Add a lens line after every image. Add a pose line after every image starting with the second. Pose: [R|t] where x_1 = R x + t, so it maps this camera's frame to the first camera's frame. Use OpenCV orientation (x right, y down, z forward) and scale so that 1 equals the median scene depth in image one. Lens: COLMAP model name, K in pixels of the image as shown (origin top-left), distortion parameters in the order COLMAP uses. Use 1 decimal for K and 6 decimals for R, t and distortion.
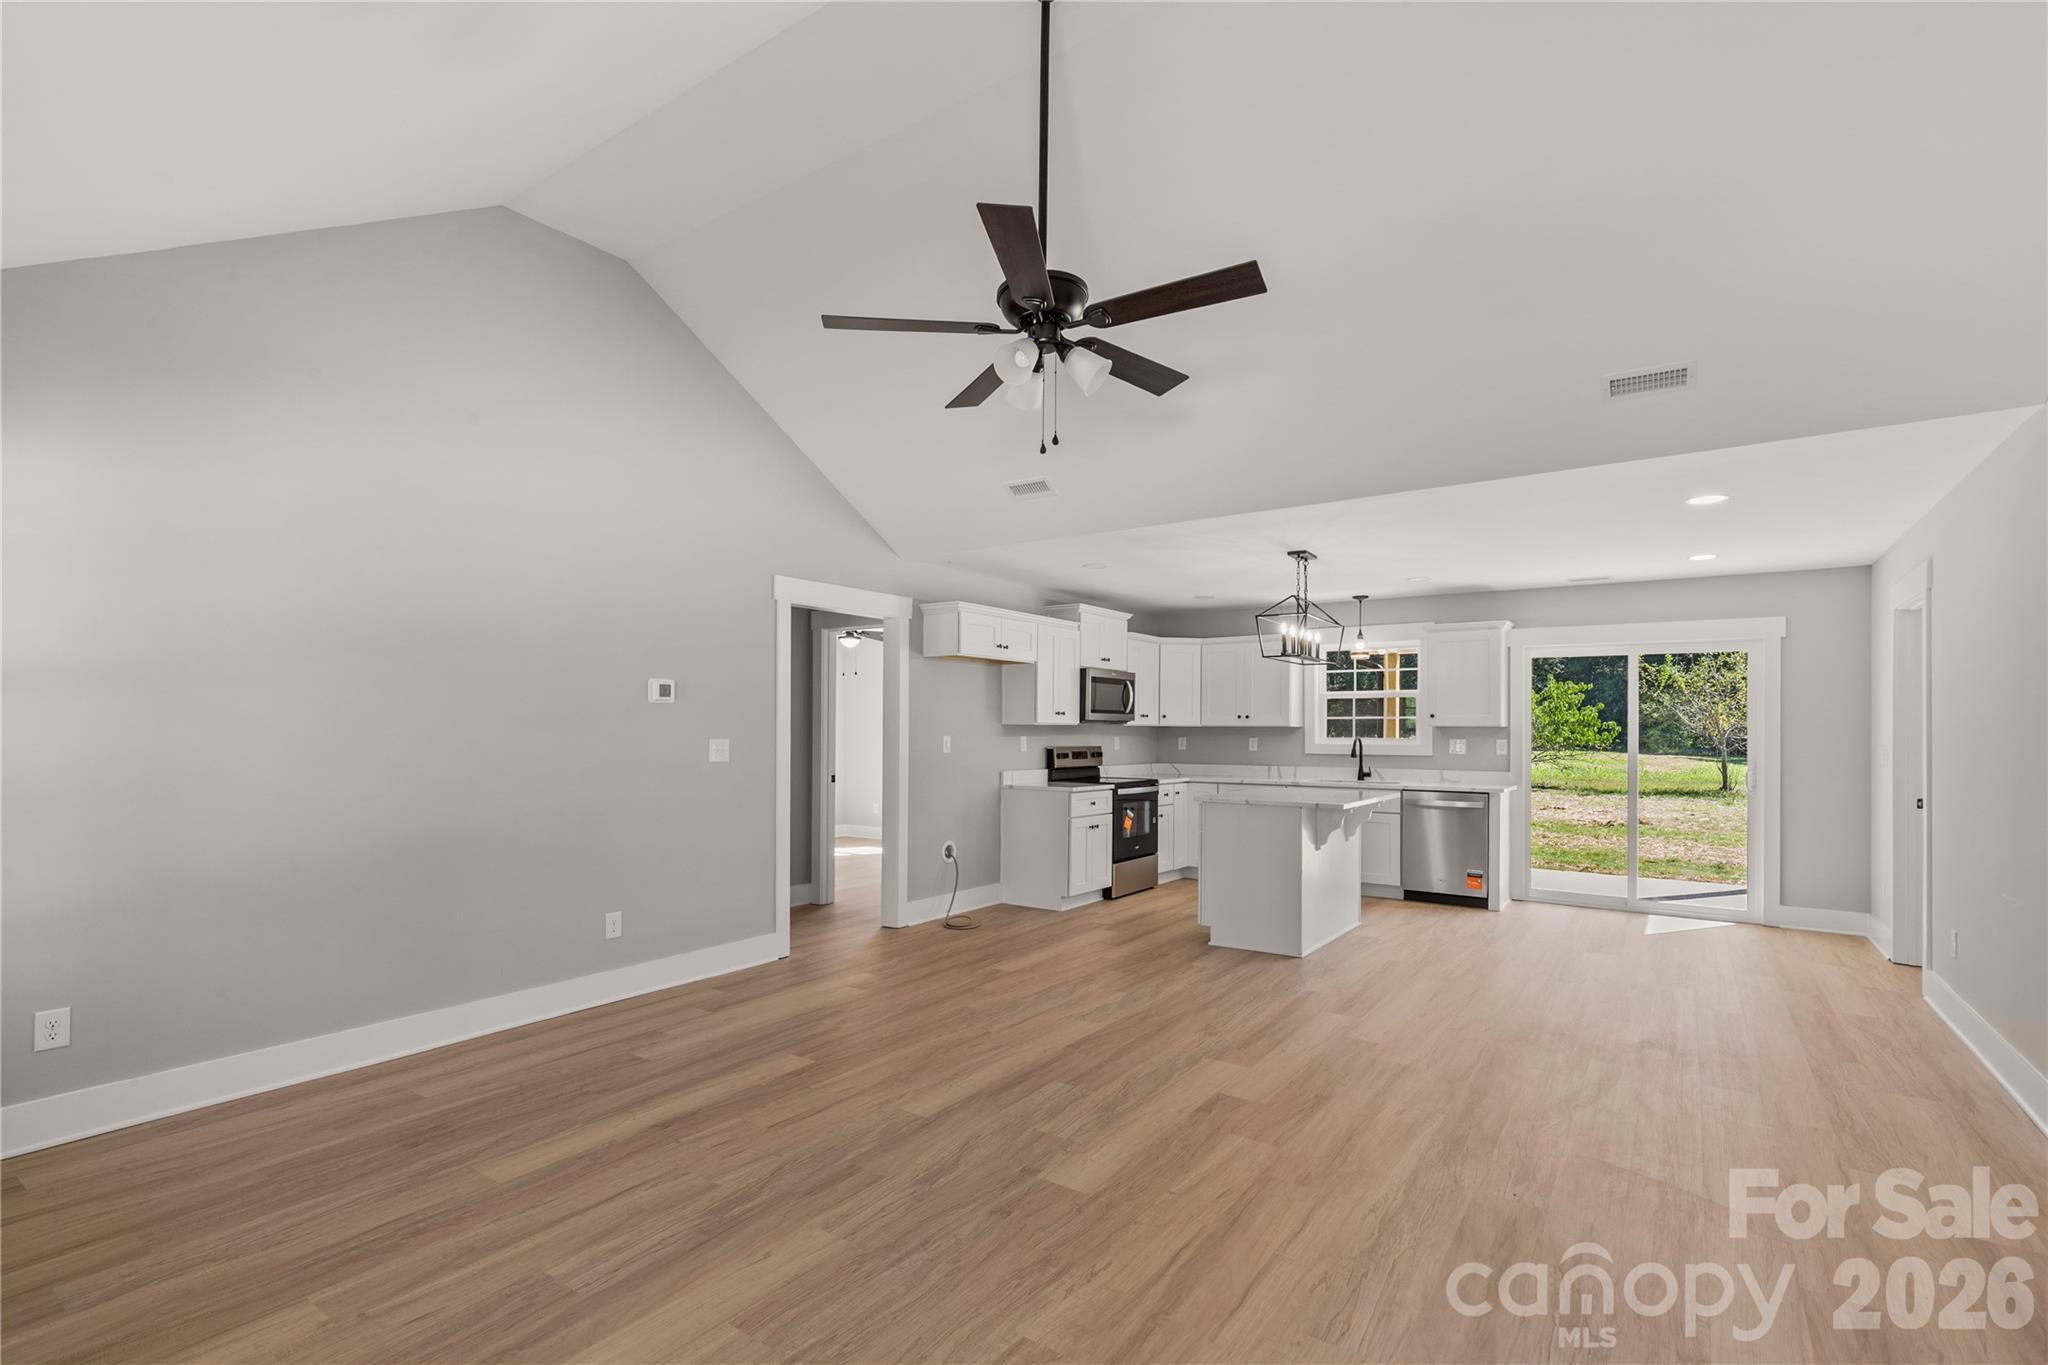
lens RADIAL K [[942.5, 0, 996.5], [0, 942.5, 743.5], [0, 0, 1]] dist [0.009081, 0.000429]
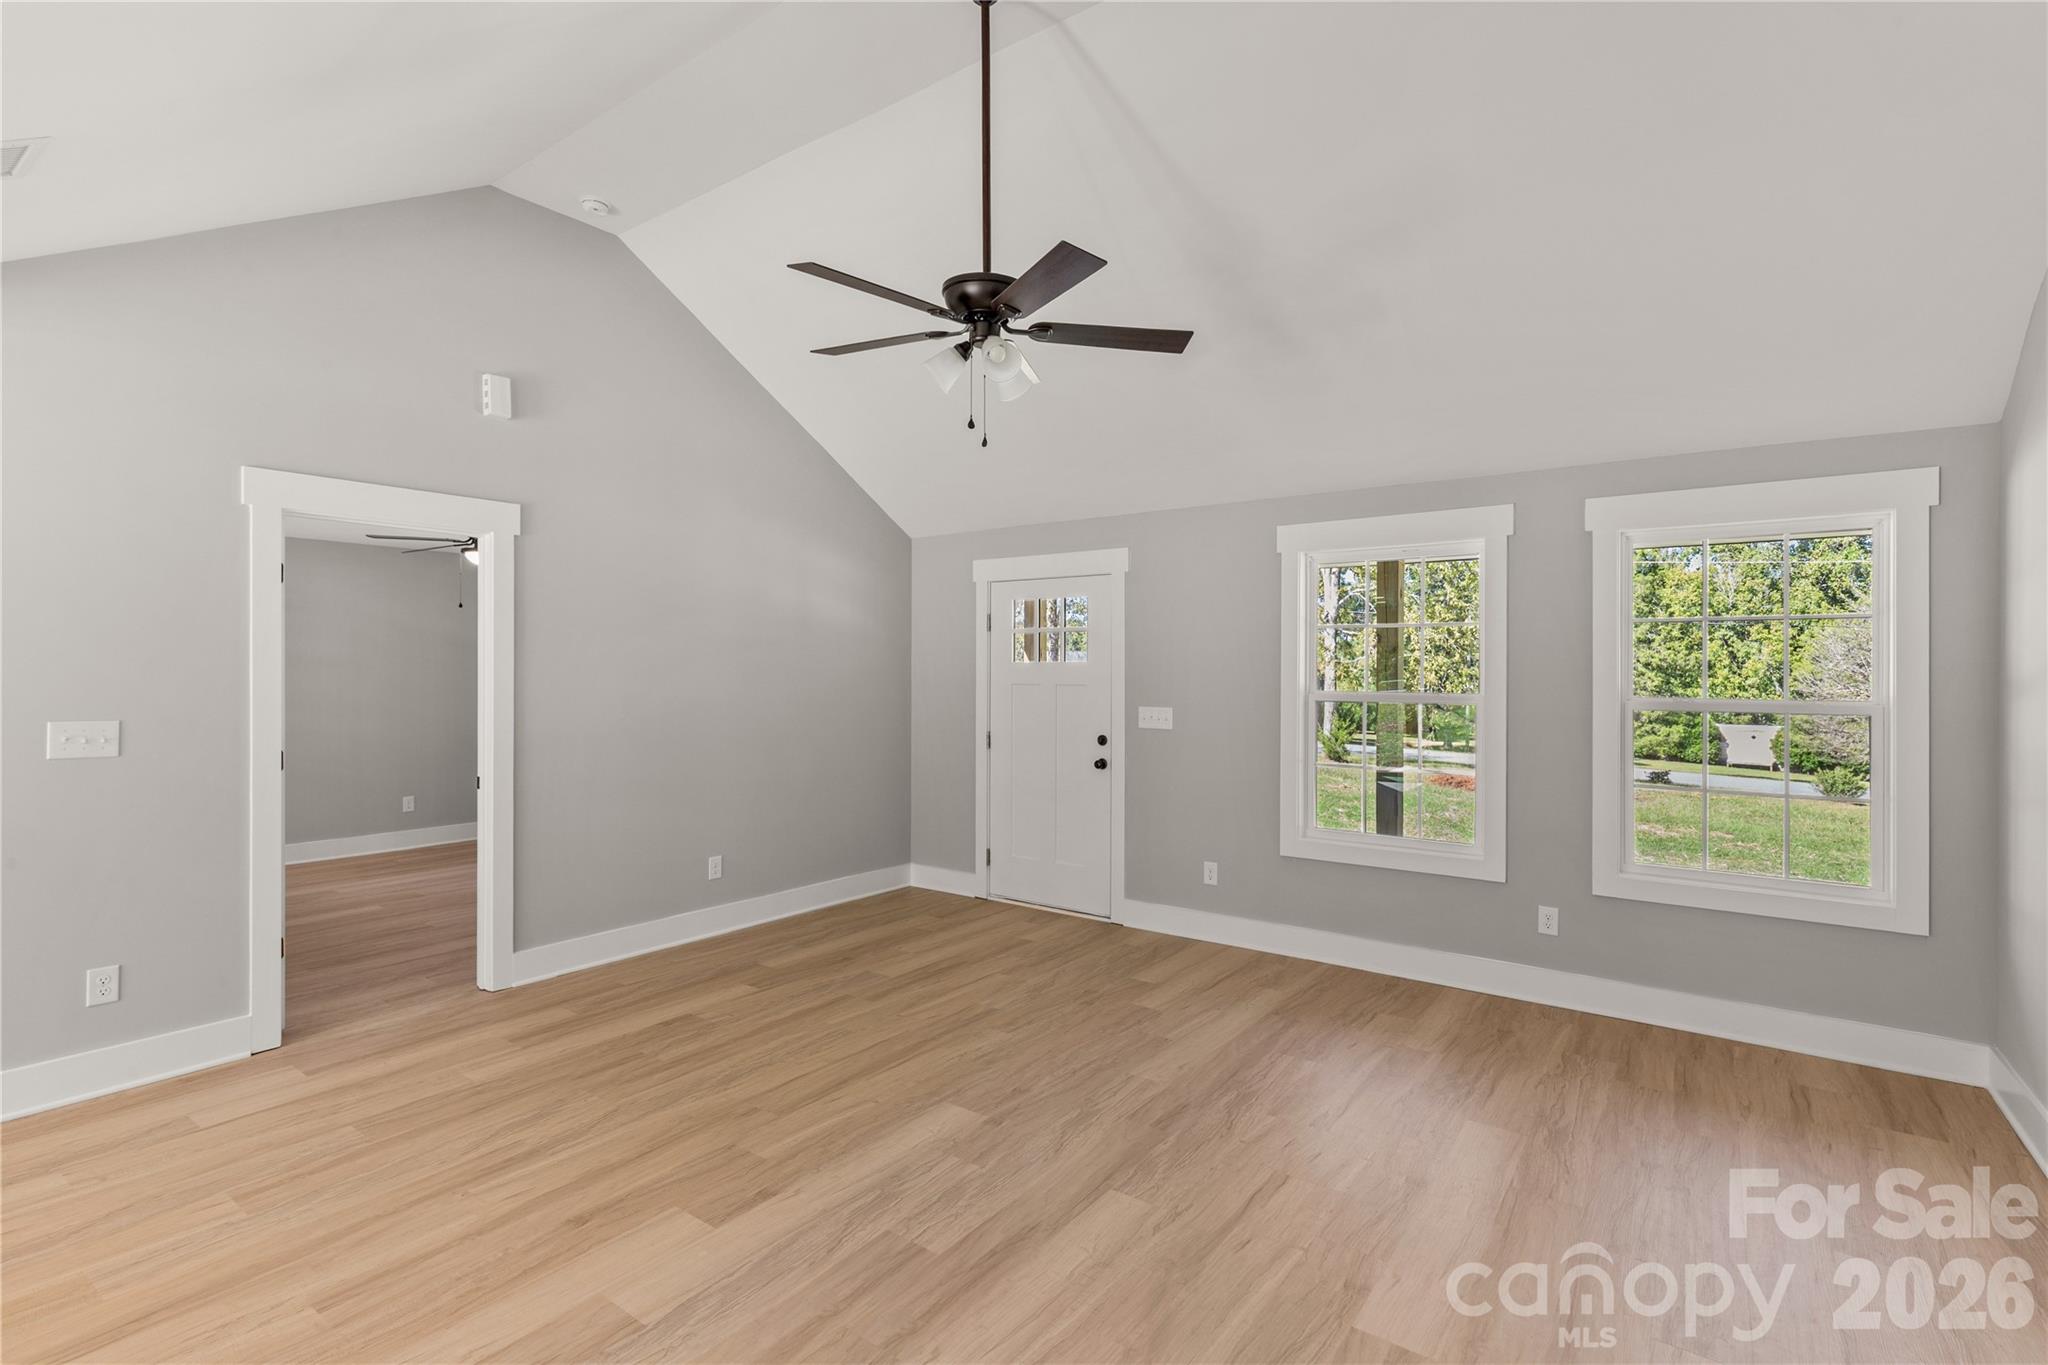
lens RADIAL K [[942.5, 0, 1008.0], [0, 942.5, 698.0], [0, 0, 1]] dist [0.009081, 0.000429]
pose [[-0.999894, -0.011754, 0.008537, 0.010092], [-0.011389, 0.999071, 0.041565, -0.047925], [-0.009017, 0.041463, -0.999099, 1.319784]]
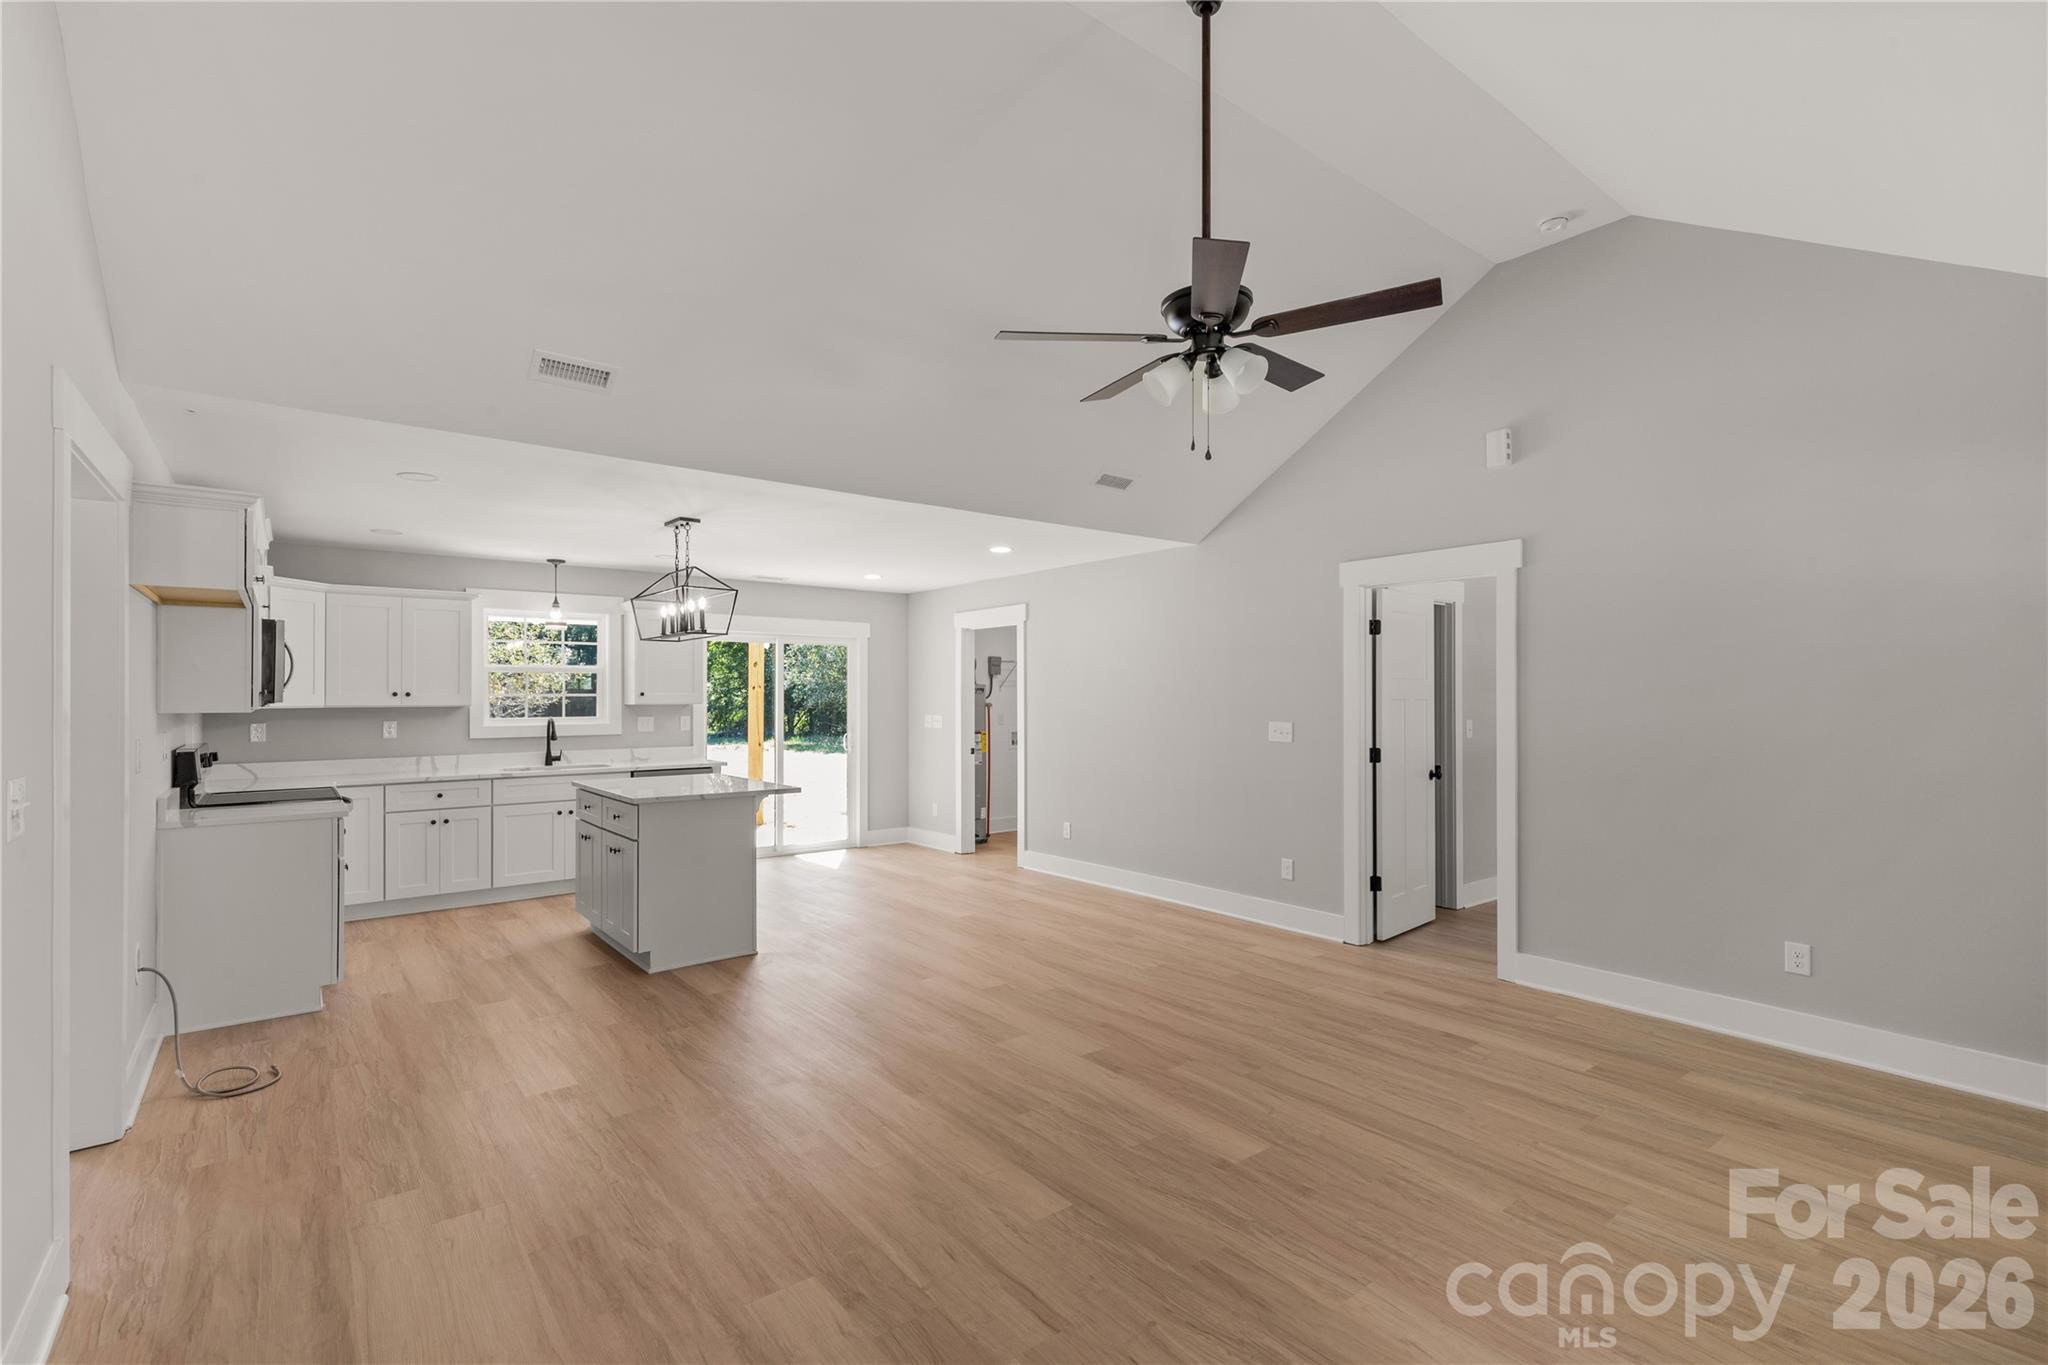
lens RADIAL K [[942.5, 0, 1033.1], [0, 942.5, 689.7], [0, 0, 1]] dist [0.009081, 0.000429]
pose [[0.269177, 0.001027, 0.963090, -0.639868], [0.018011, 0.999819, -0.006100, -0.034624], [-0.962922, 0.018988, 0.269109, 0.586703]]
